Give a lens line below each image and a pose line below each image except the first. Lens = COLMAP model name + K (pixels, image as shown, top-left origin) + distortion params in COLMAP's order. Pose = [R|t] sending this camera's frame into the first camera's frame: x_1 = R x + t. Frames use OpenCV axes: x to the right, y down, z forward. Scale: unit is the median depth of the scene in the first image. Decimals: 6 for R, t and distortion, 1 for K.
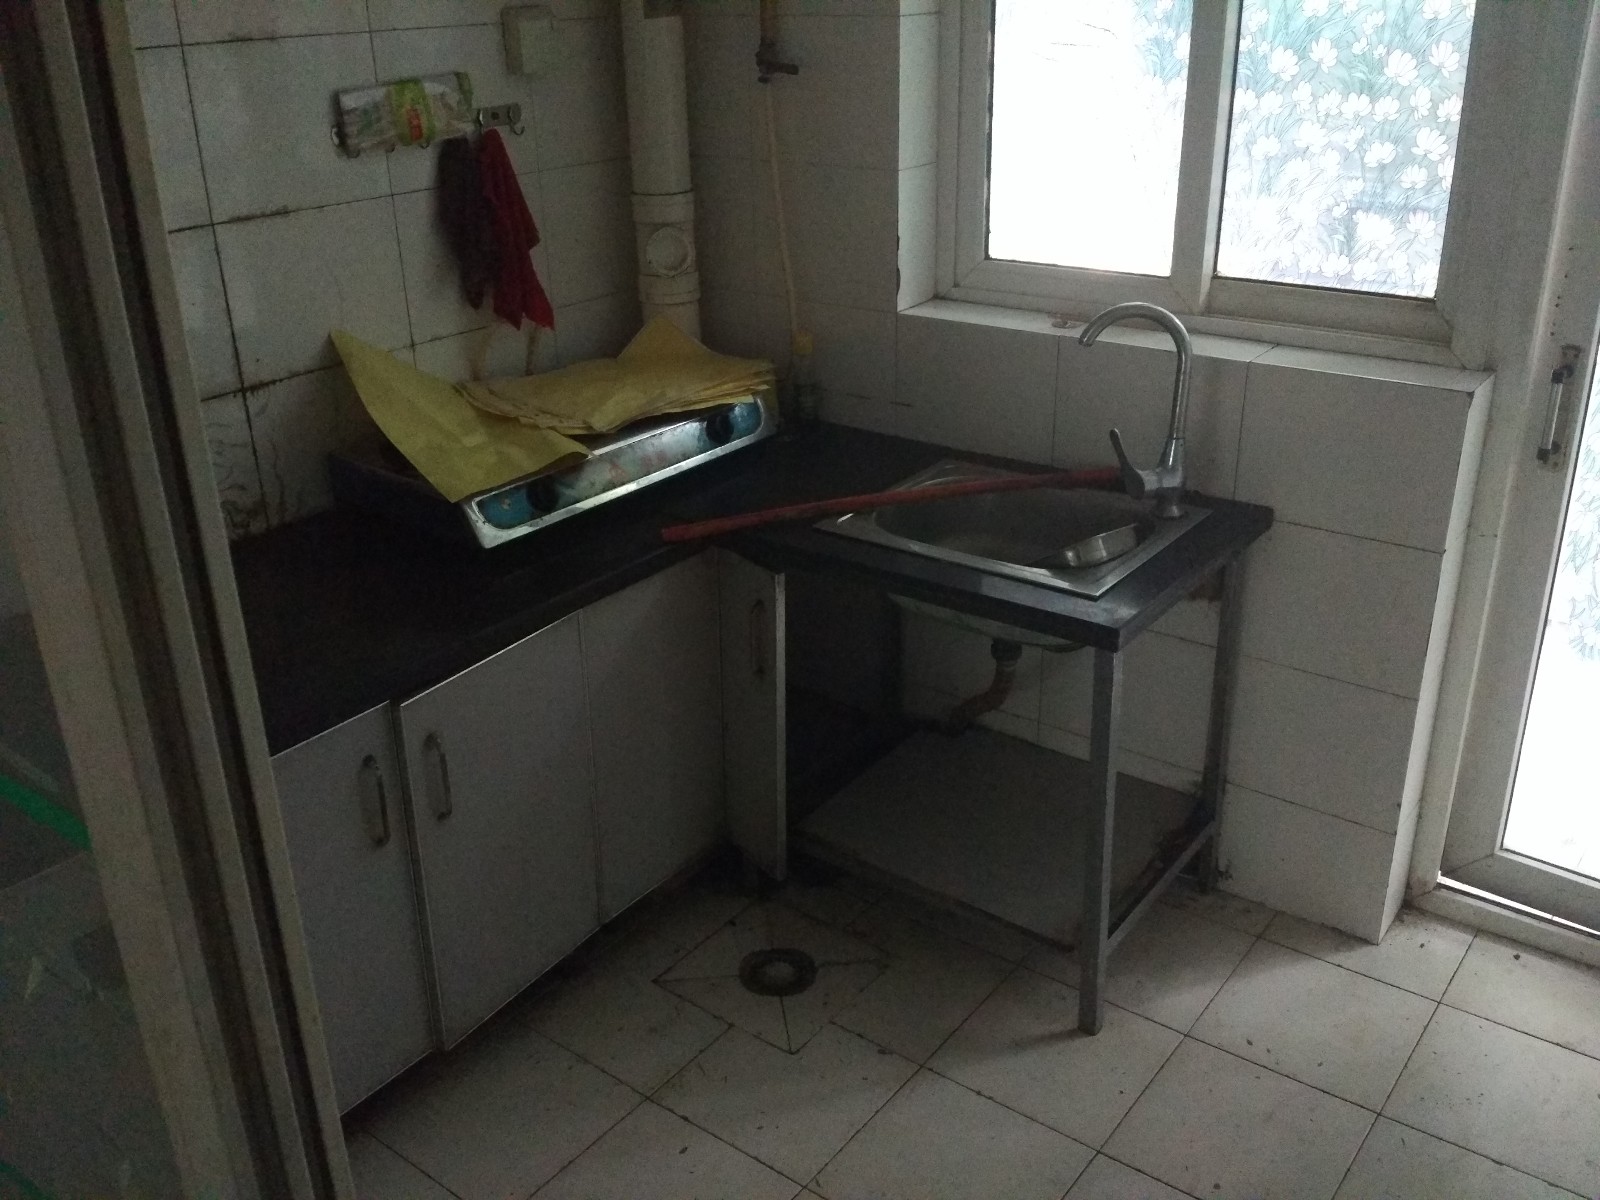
lens RADIAL K [[1435.5, 0, 799.0], [0, 1435.5, 596.3], [0, 0, 1]] dist [0.004934, -0.015327]
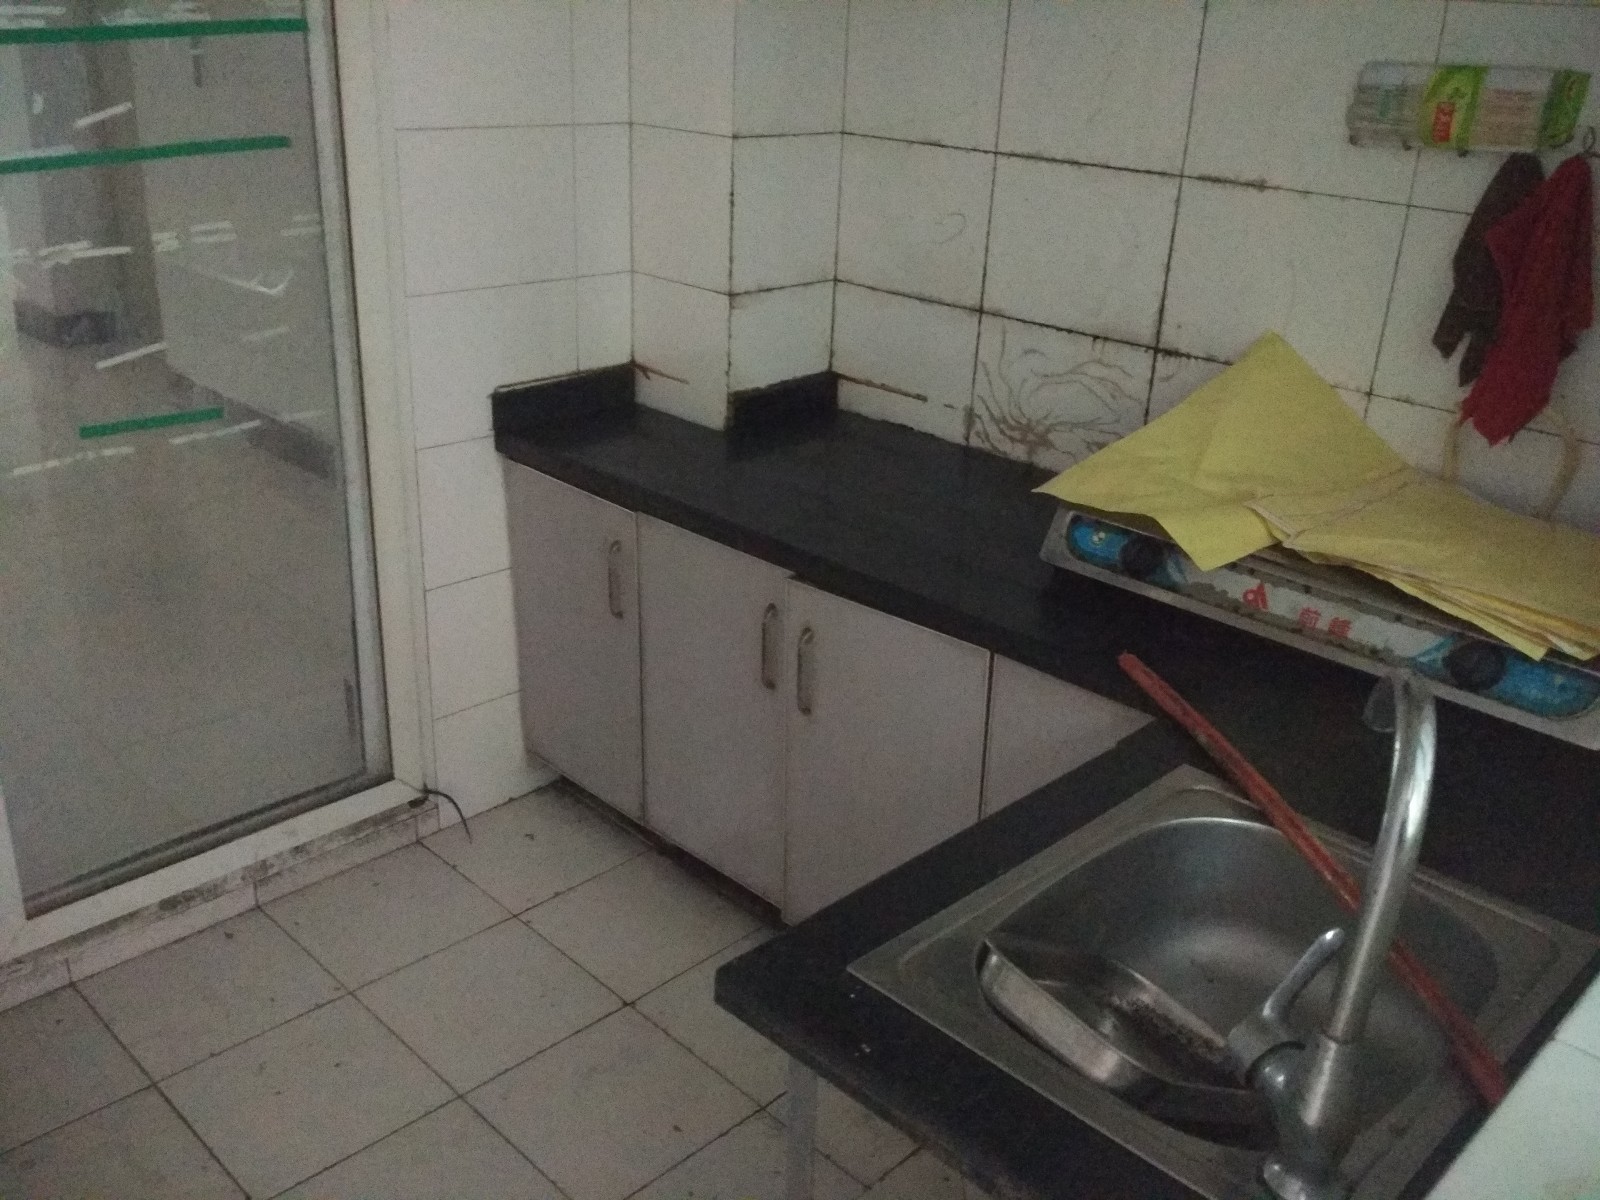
lens RADIAL K [[1435.5, 0, 797.8], [0, 1435.5, 602.1], [0, 0, 1]] dist [0.004934, -0.015327]
pose [[-0.133725, 0.394818, -0.908975, 0.595559], [-0.434387, 0.801055, 0.411848, -0.300034], [0.890744, 0.449922, 0.064382, 0.792511]]
